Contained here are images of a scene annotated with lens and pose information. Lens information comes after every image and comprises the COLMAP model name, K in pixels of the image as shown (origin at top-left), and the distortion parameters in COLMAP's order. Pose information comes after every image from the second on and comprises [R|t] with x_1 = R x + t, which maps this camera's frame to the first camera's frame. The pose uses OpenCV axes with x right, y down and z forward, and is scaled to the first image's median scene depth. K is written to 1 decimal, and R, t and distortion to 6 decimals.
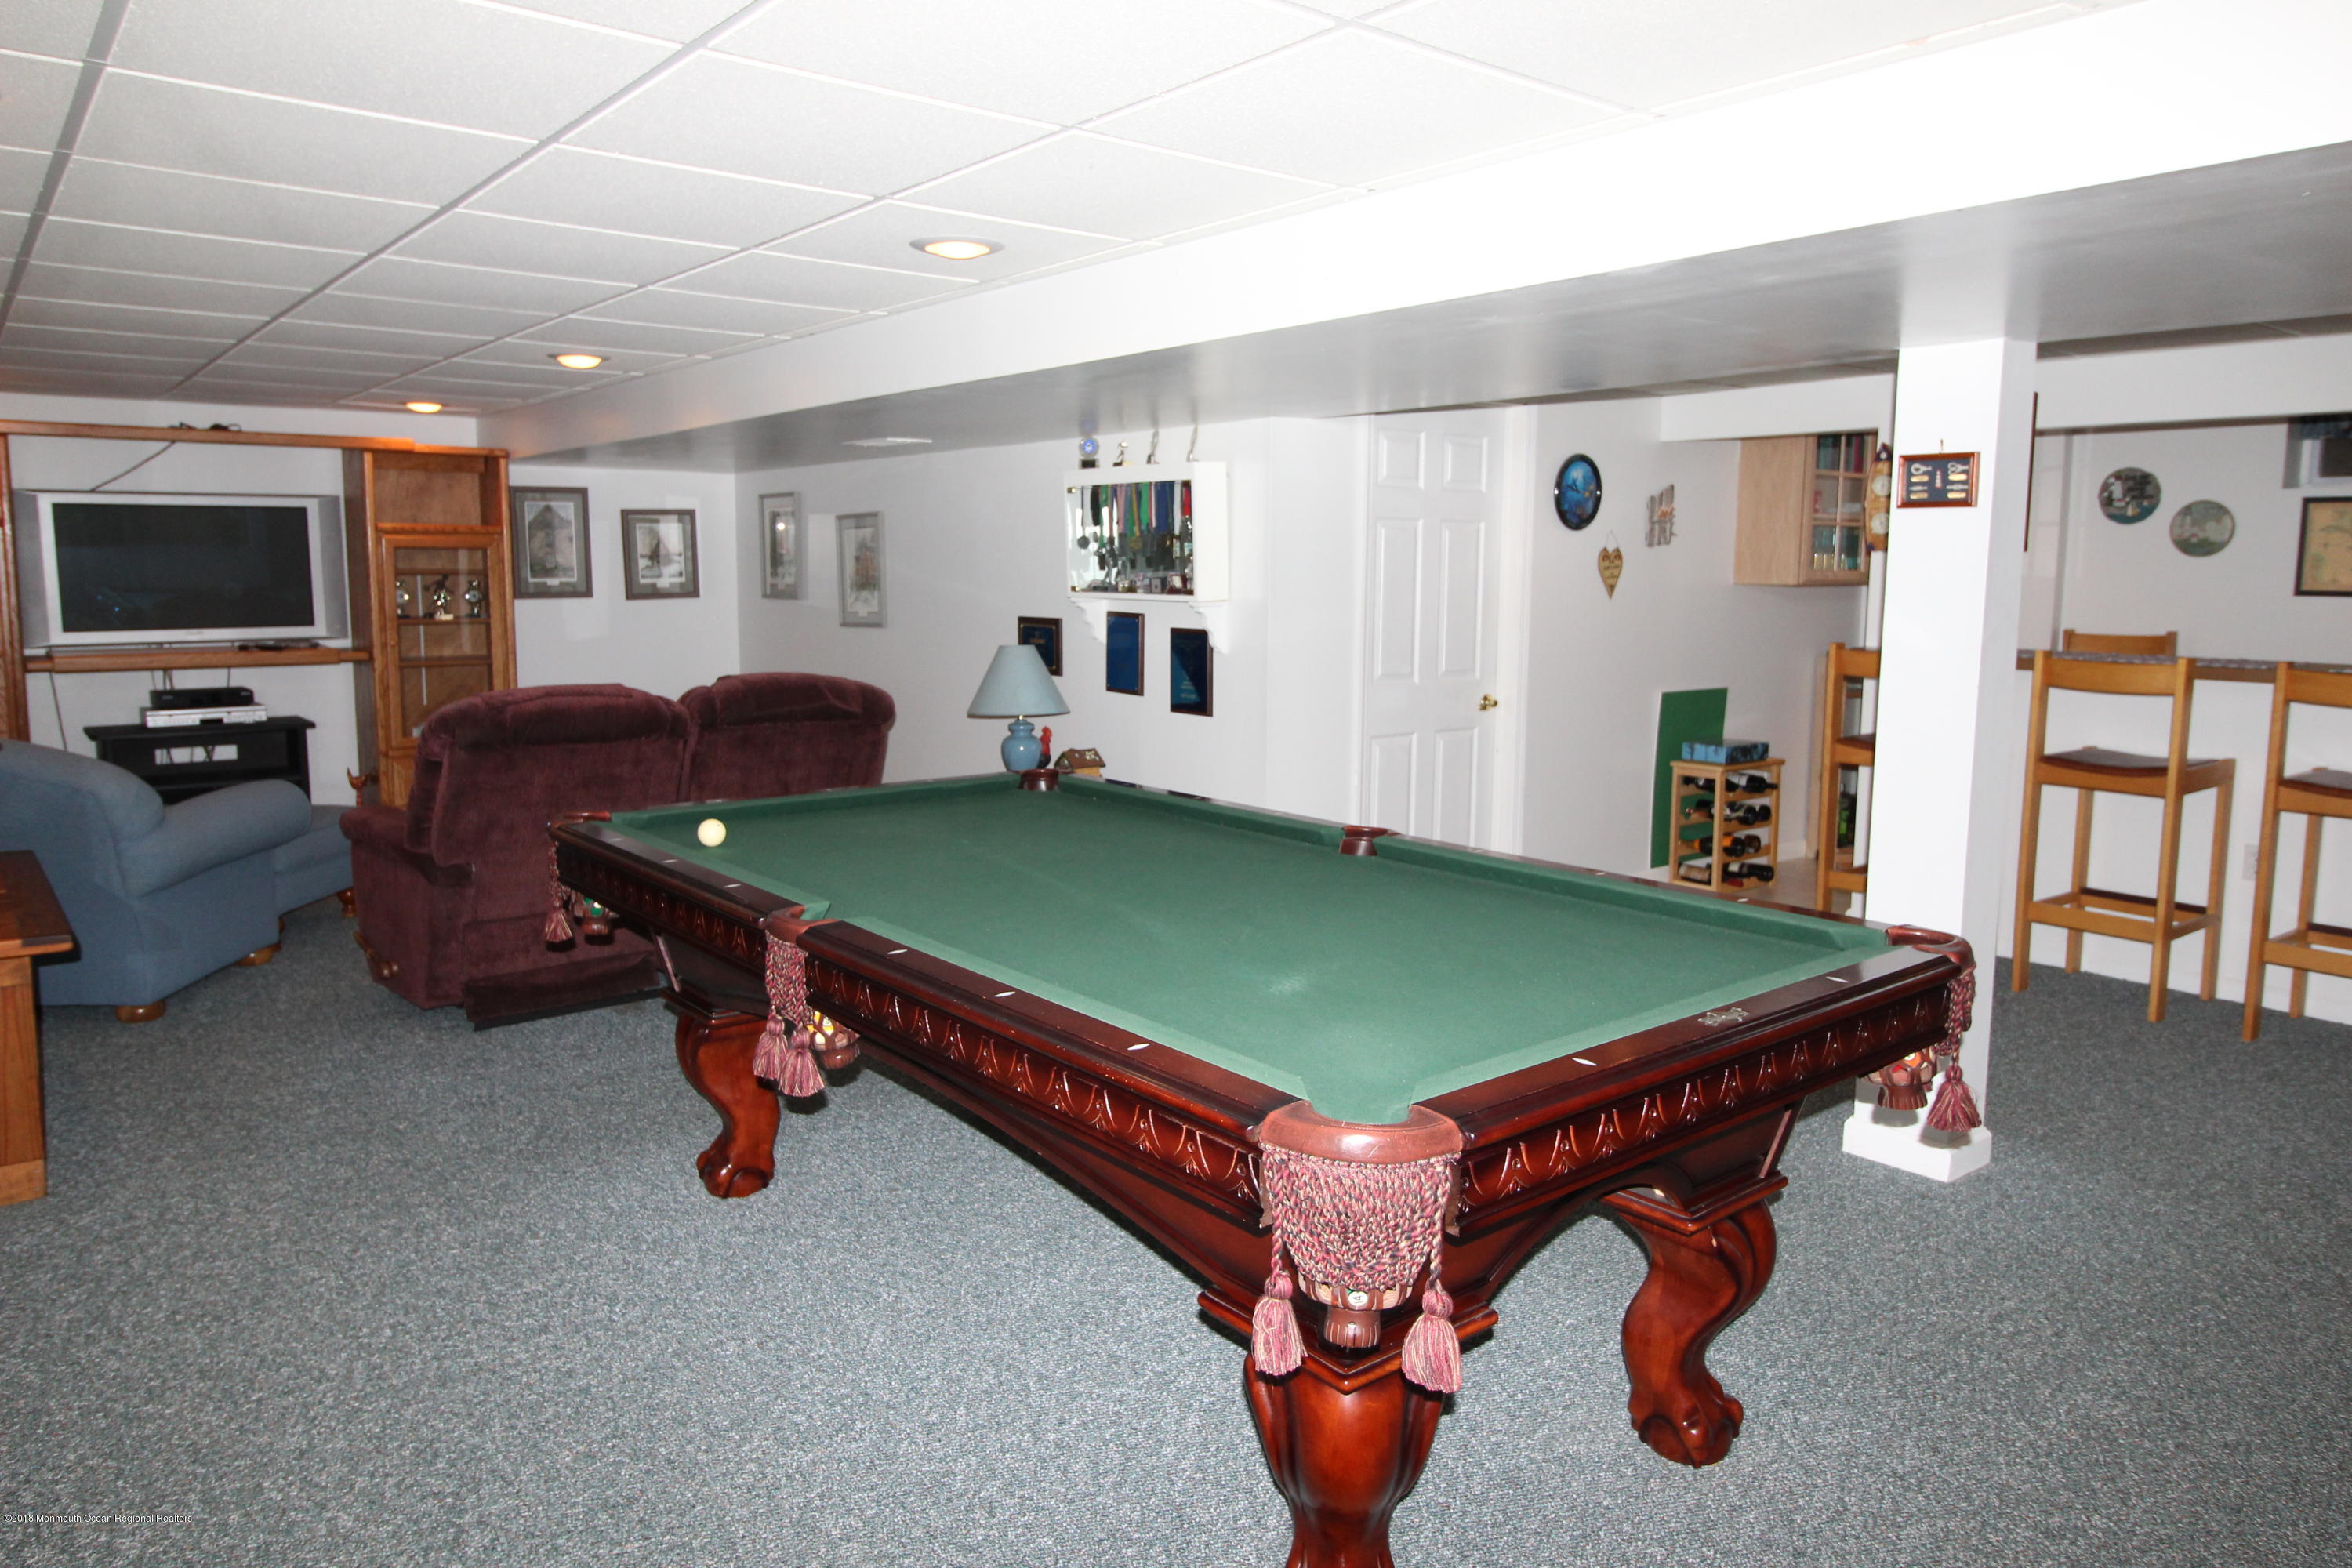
lens RADIAL K [[1552.9, 0, 1167.5], [0, 1552.9, 748.0], [0, 0, 1]] dist [-0.003555, -0.000344]
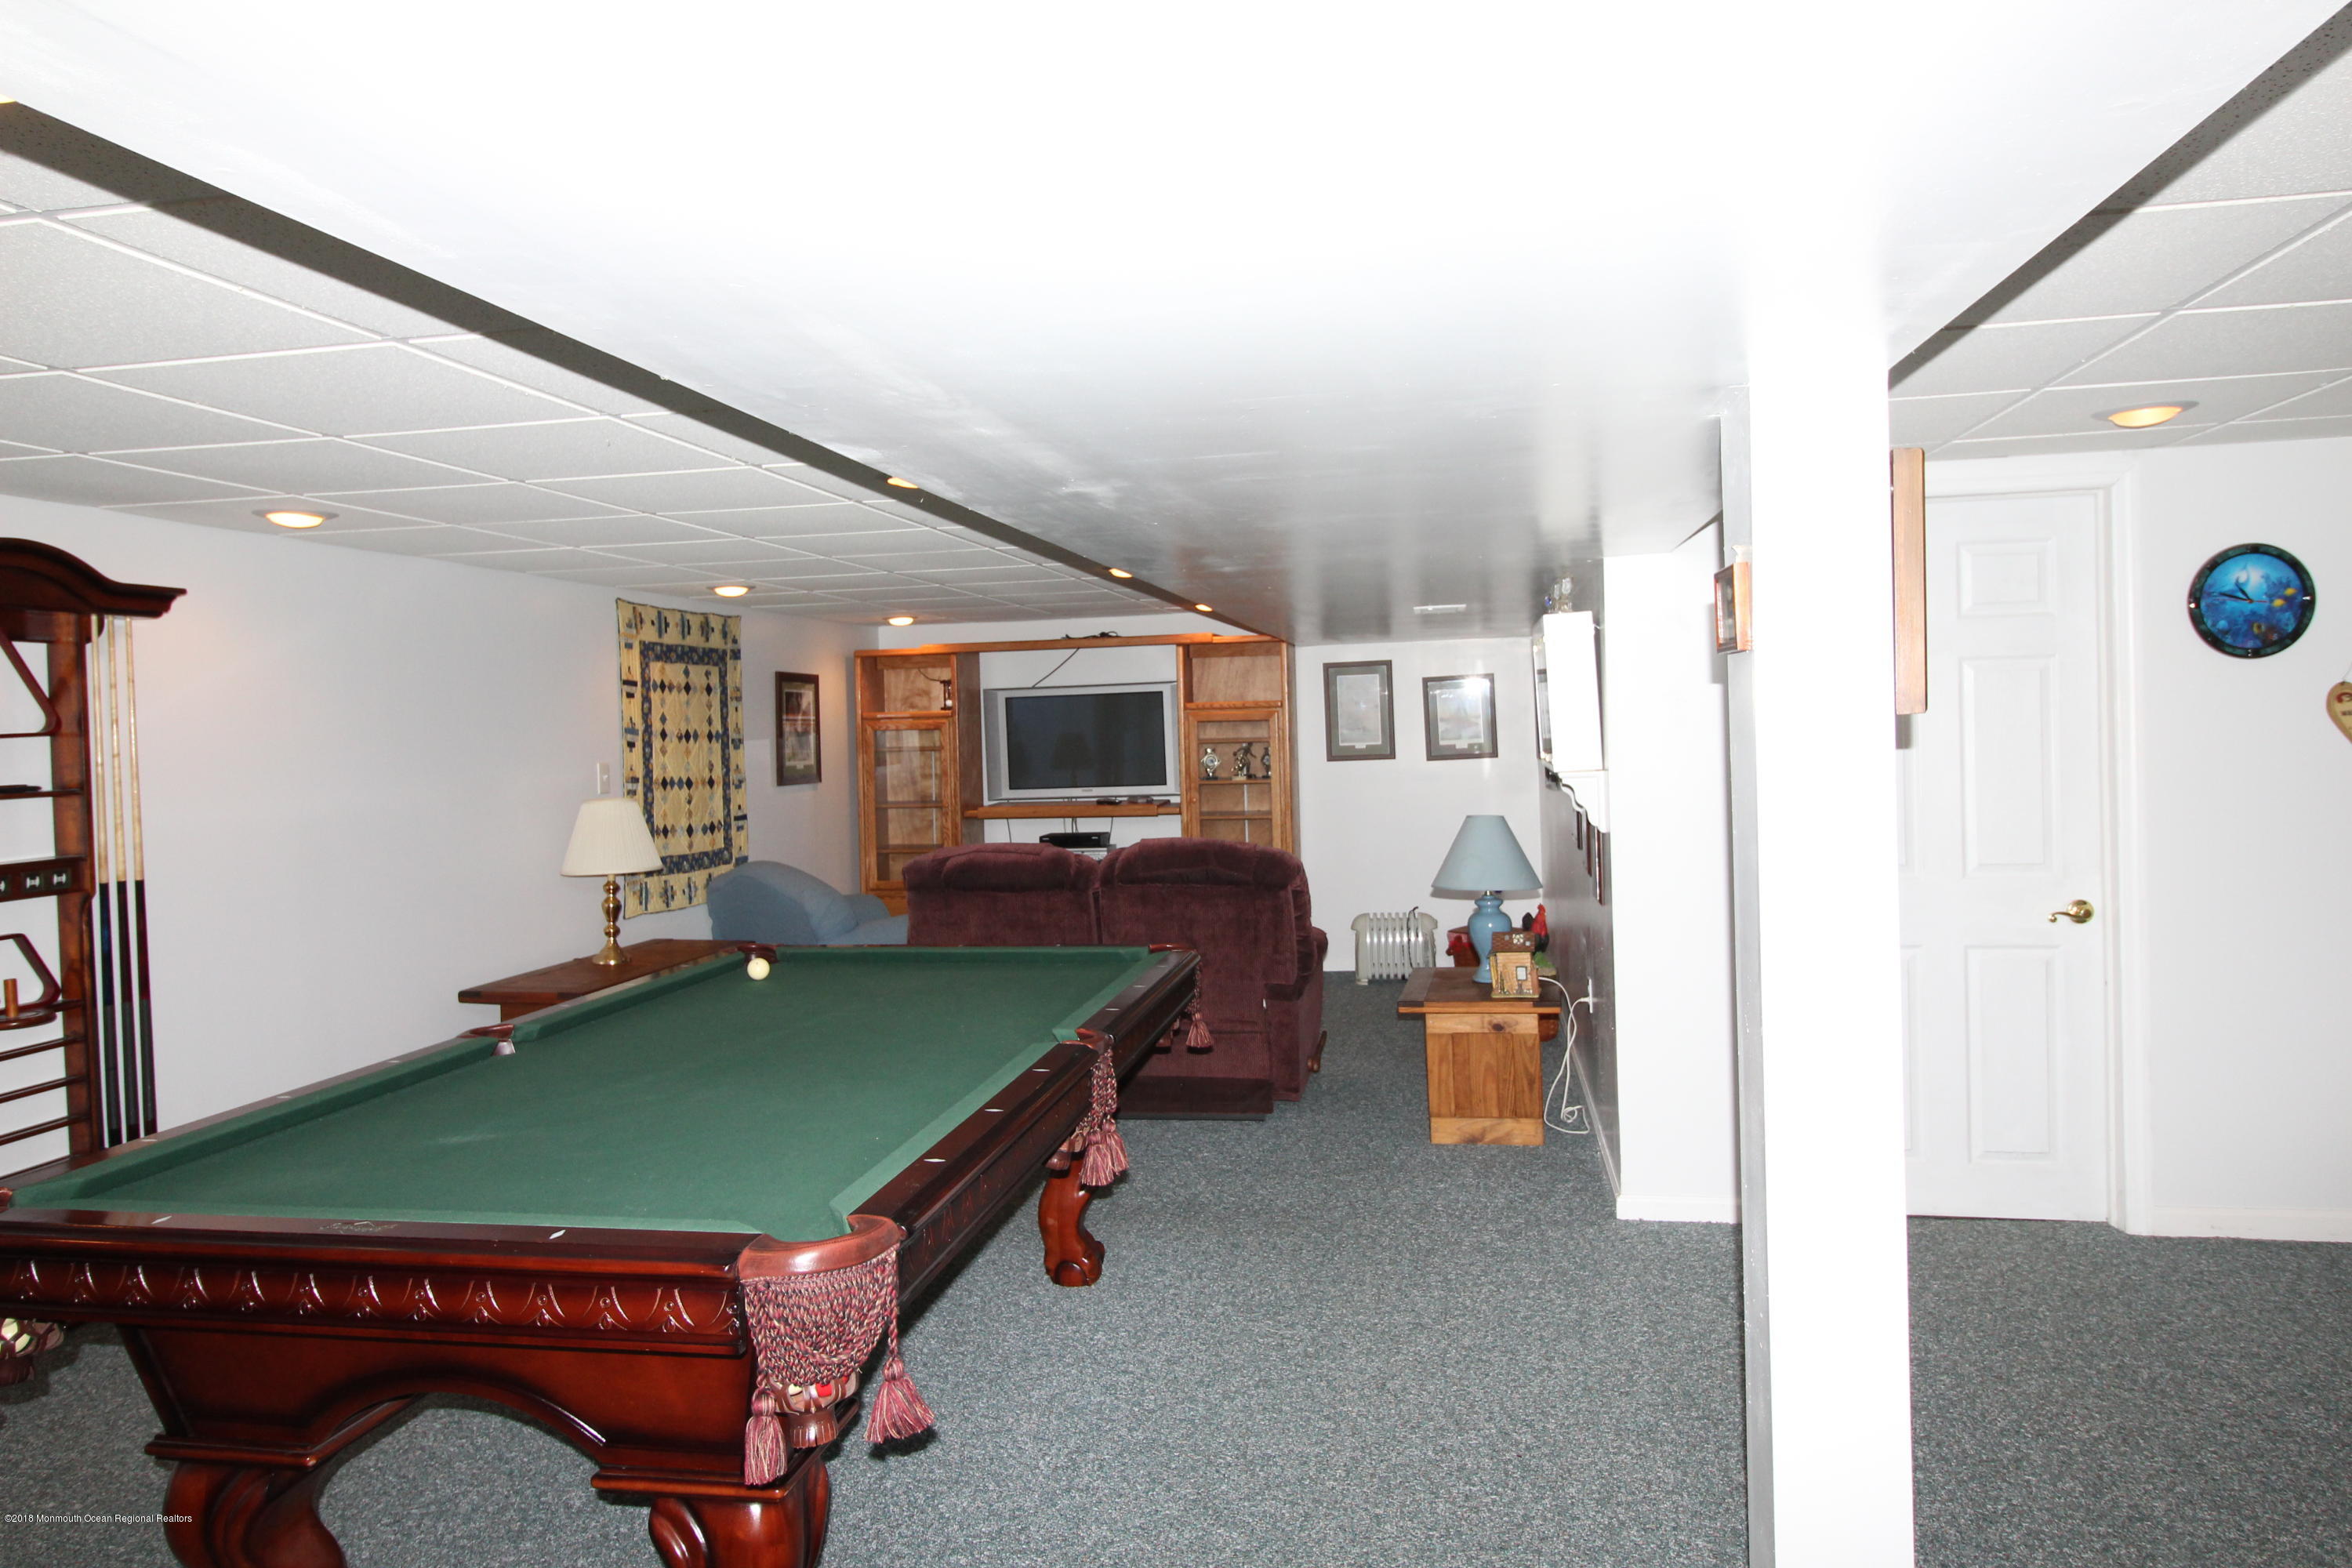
lens RADIAL K [[1552.9, 0, 1167.5], [0, 1552.9, 748.0], [0, 0, 1]] dist [-0.003555, -0.000344]
pose [[0.639958, -0.011743, -0.768320, 0.452247], [-0.057592, 0.996338, -0.063198, -0.032221], [0.766249, 0.084693, 0.636938, 0.216851]]
